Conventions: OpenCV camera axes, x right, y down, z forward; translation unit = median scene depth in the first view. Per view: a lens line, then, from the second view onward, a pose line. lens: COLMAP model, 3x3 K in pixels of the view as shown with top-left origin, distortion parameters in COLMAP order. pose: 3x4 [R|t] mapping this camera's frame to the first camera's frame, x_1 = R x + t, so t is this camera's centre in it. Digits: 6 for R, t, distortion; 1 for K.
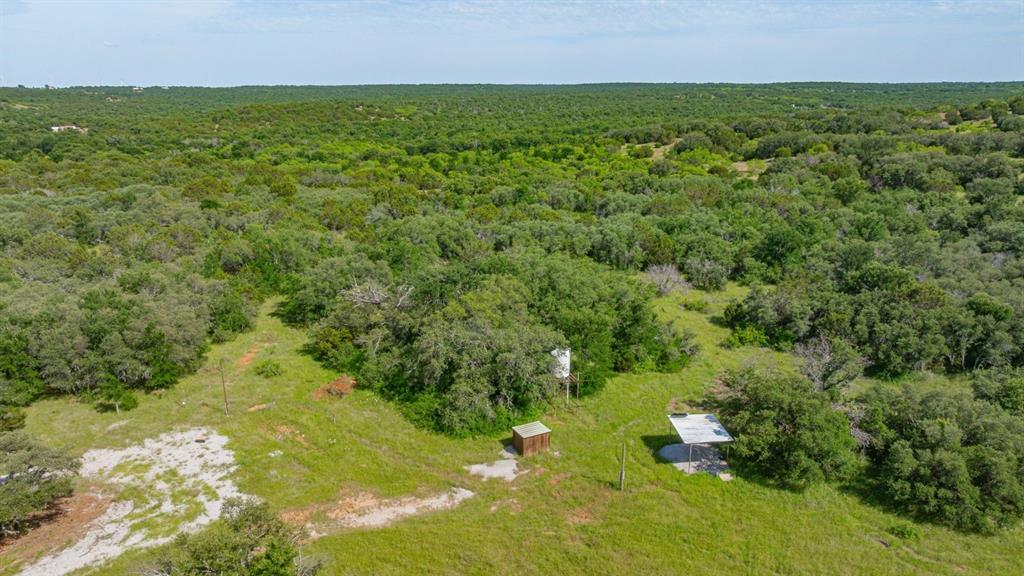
lens RADIAL K [[719.3, 0, 512.0], [0, 719.3, 288.0], [0, 0, 1]] dist [-0.039352, 0.030937]
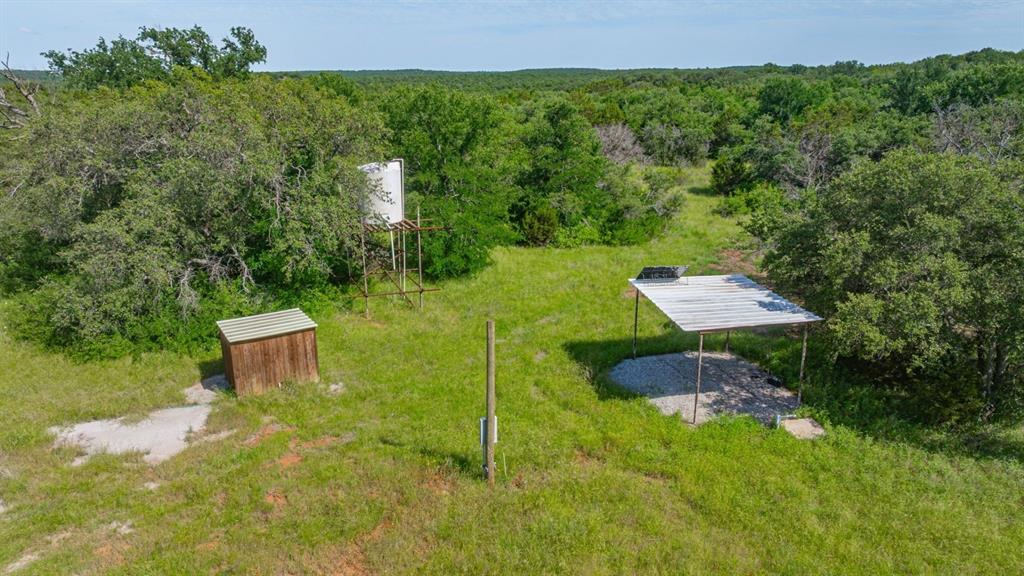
lens RADIAL K [[719.3, 0, 512.0], [0, 719.3, 288.0], [0, 0, 1]] dist [-0.039352, 0.030937]
pose [[0.997246, -0.023178, 0.070449, 0.130604], [0.022408, 0.999680, 0.011700, 0.180035], [-0.070698, -0.010089, 0.997447, 0.634092]]
